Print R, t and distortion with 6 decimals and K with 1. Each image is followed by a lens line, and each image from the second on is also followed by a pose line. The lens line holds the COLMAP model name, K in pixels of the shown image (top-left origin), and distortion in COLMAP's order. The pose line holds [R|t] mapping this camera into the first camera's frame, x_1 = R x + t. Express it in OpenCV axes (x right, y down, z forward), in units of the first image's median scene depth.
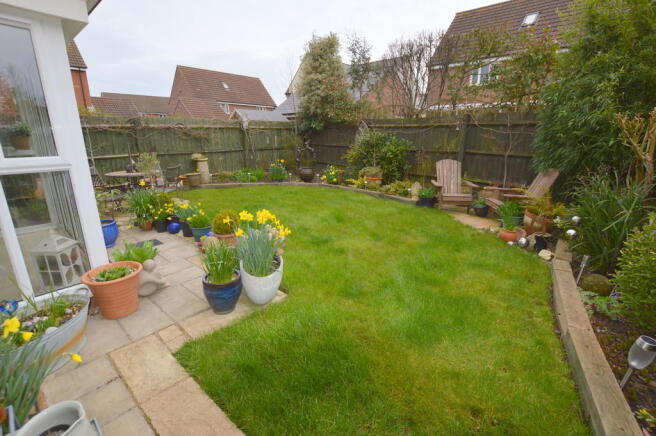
lens RADIAL K [[295.6, 0, 332.2], [0, 295.6, 215.6], [0, 0, 1]] dist [-0.026369, -0.000356]
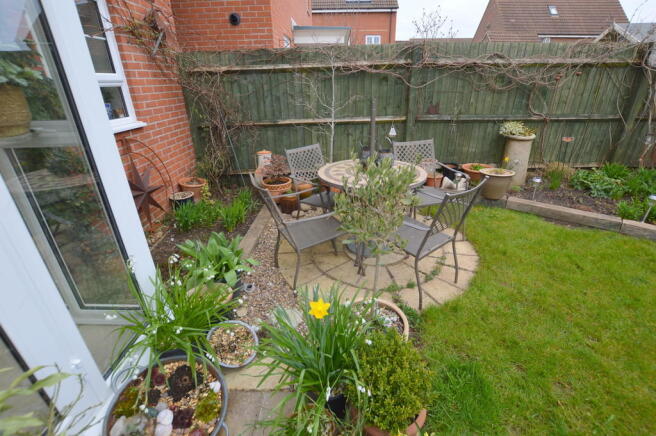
lens RADIAL K [[295.6, 0, 331.5], [0, 295.6, 221.6], [0, 0, 1]] dist [-0.026369, -0.000356]
pose [[0.643865, 0.314876, -0.697345, -0.271526], [-0.186774, 0.948506, 0.255834, -0.124851], [0.741993, -0.034476, 0.669521, 0.459357]]
